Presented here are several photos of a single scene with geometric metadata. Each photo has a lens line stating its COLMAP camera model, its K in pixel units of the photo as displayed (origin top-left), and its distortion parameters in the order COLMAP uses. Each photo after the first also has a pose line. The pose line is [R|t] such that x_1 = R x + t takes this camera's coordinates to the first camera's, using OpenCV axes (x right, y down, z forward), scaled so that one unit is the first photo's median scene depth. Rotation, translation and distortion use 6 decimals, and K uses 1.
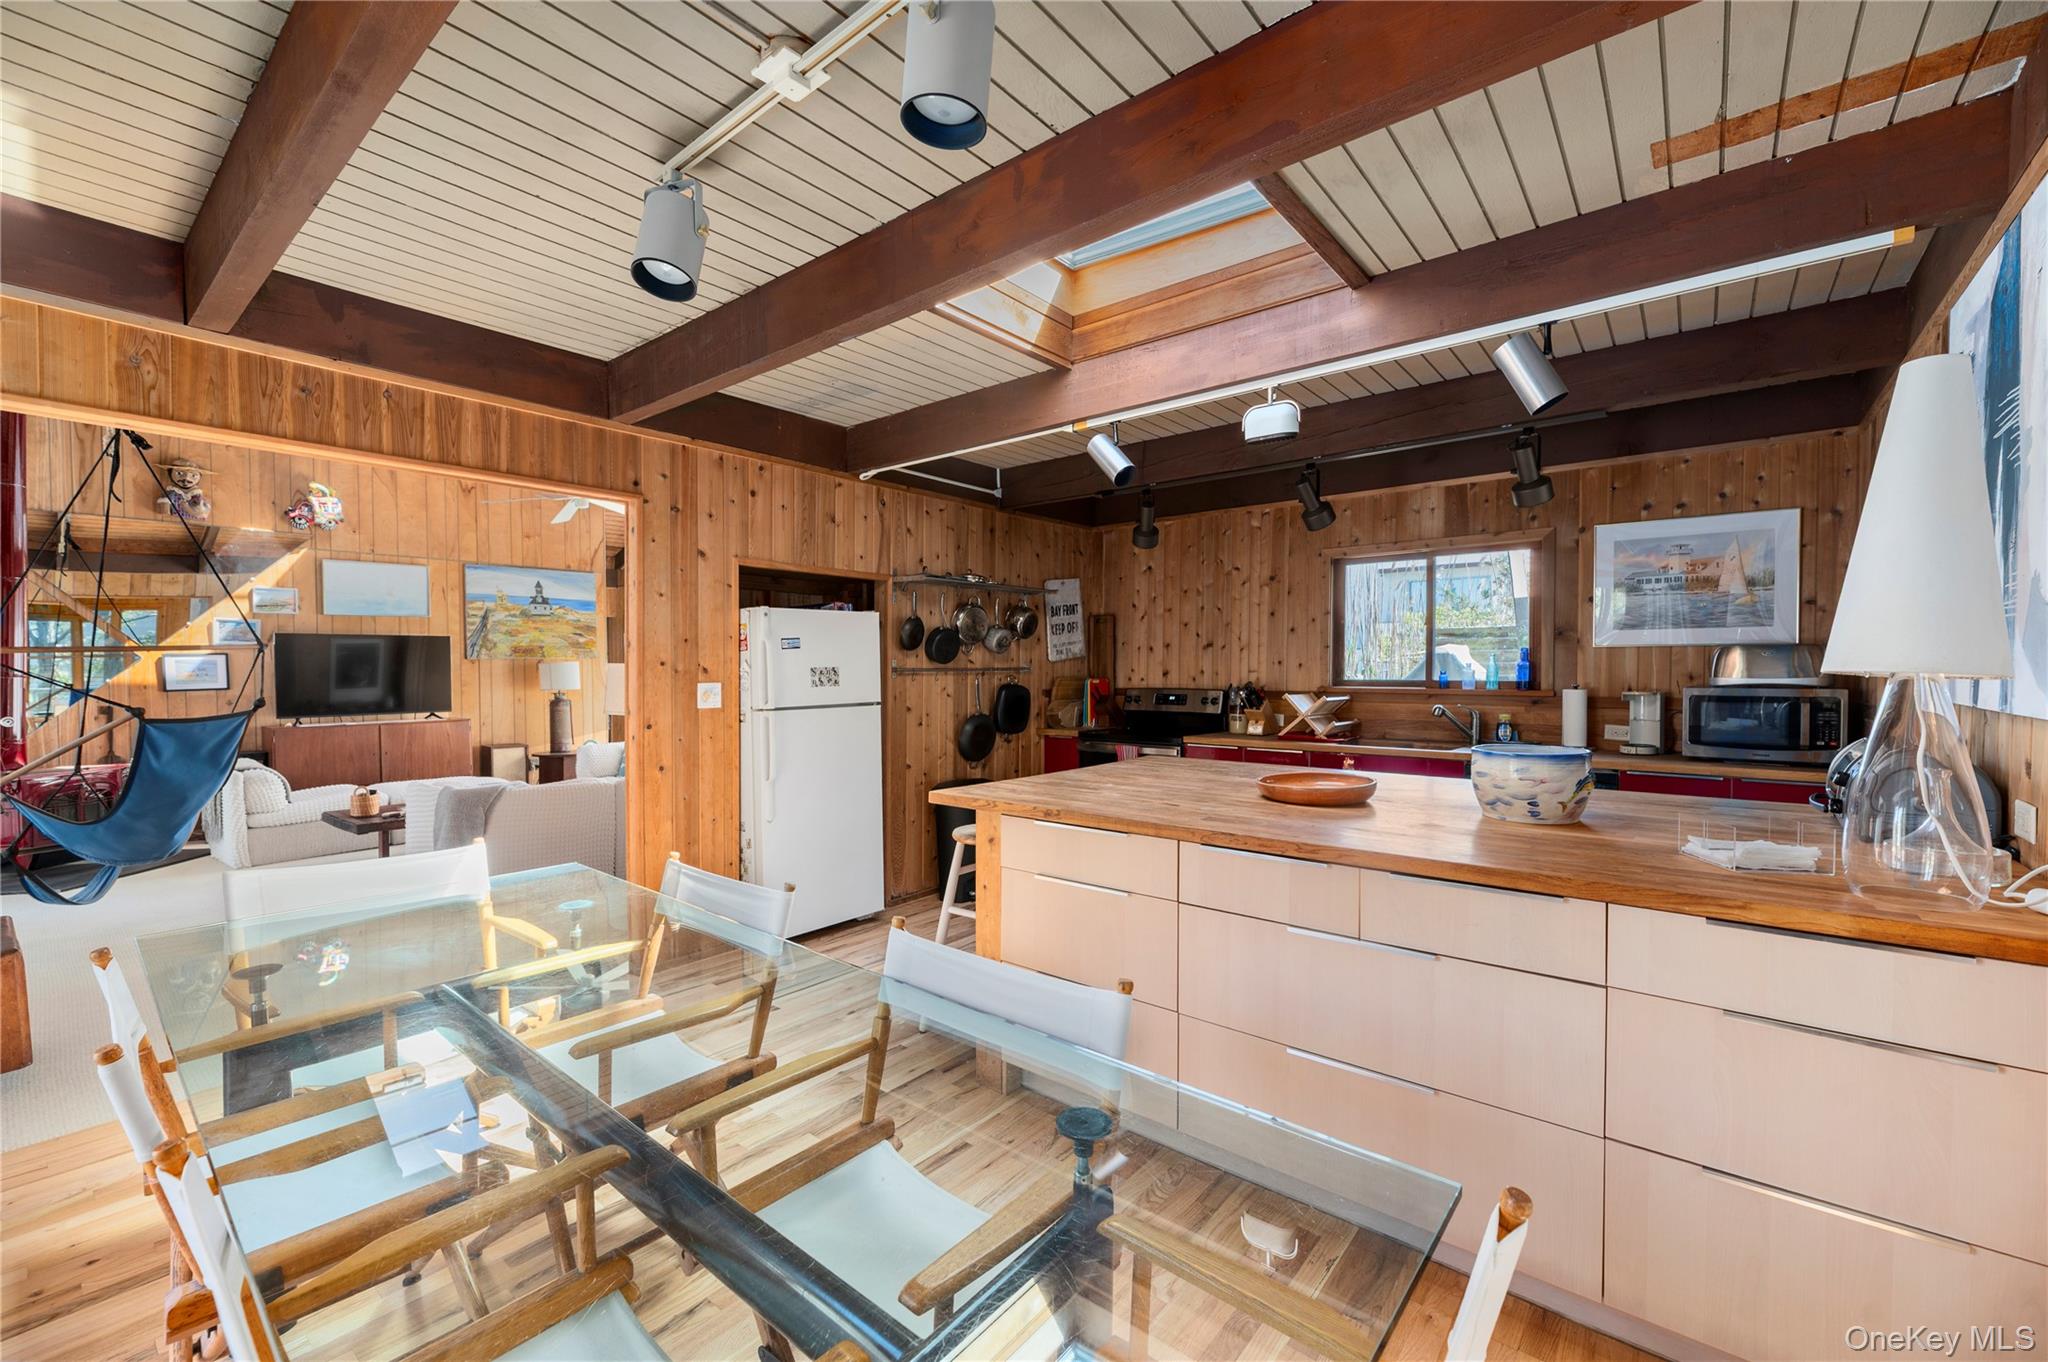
lens RADIAL K [[836.4, 0, 1023.0], [0, 836.4, 683.9], [0, 0, 1]] dist [0.001886, 0.000119]
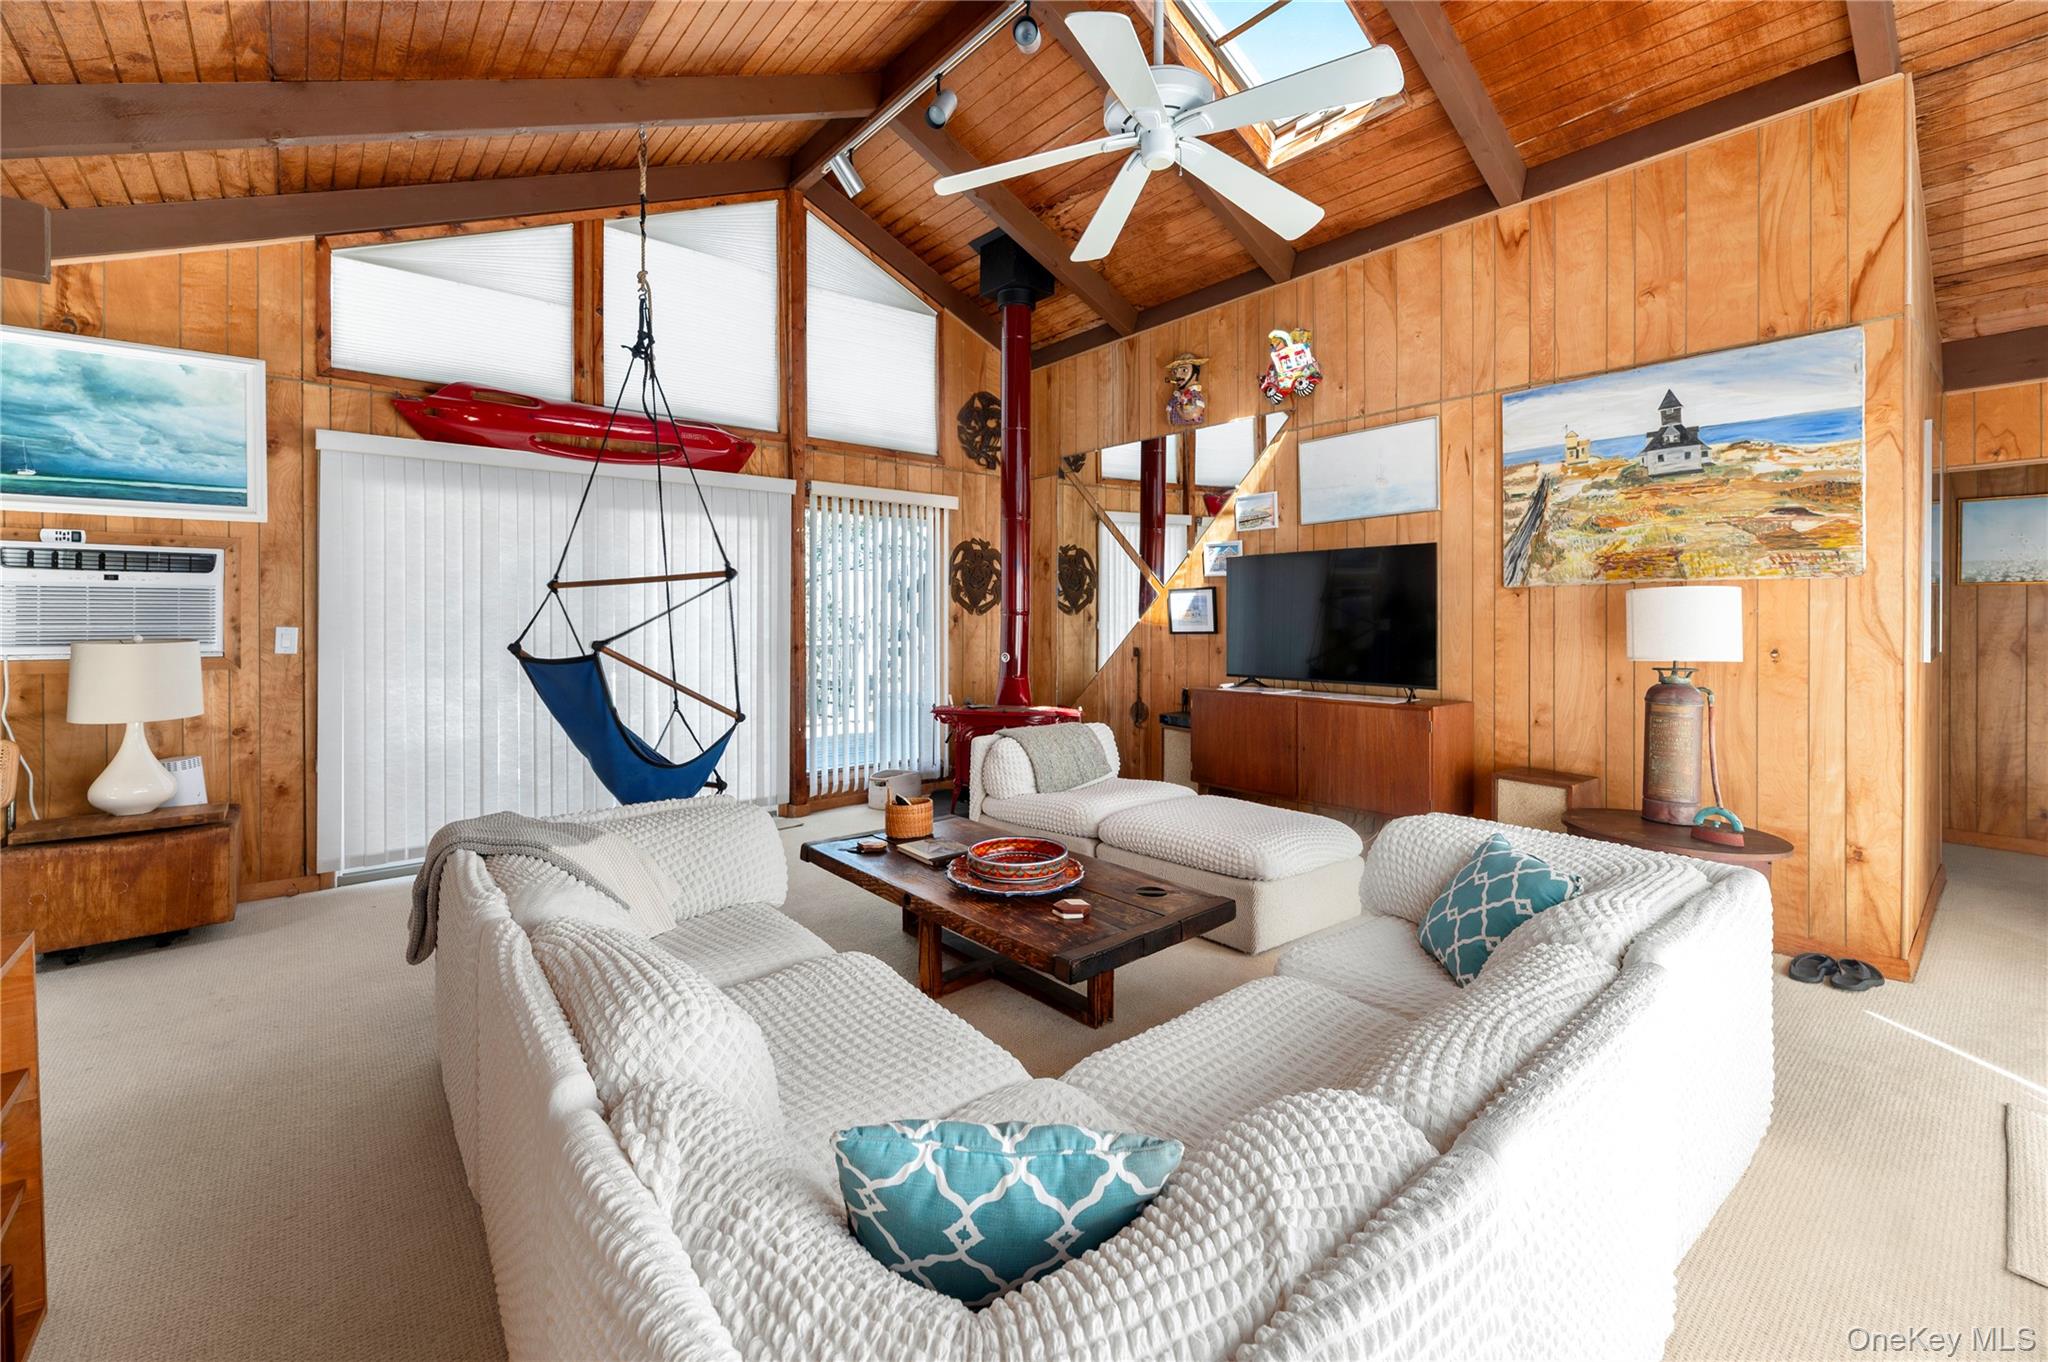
lens RADIAL K [[836.4, 0, 1024.1], [0, 836.4, 618.9], [0, 0, 1]] dist [0.001886, 0.000119]
pose [[-0.166619, 0.009901, -0.985972, -0.127675], [-0.019838, 0.999714, 0.013392, -0.011332], [0.985822, 0.021791, -0.166375, 0.795318]]
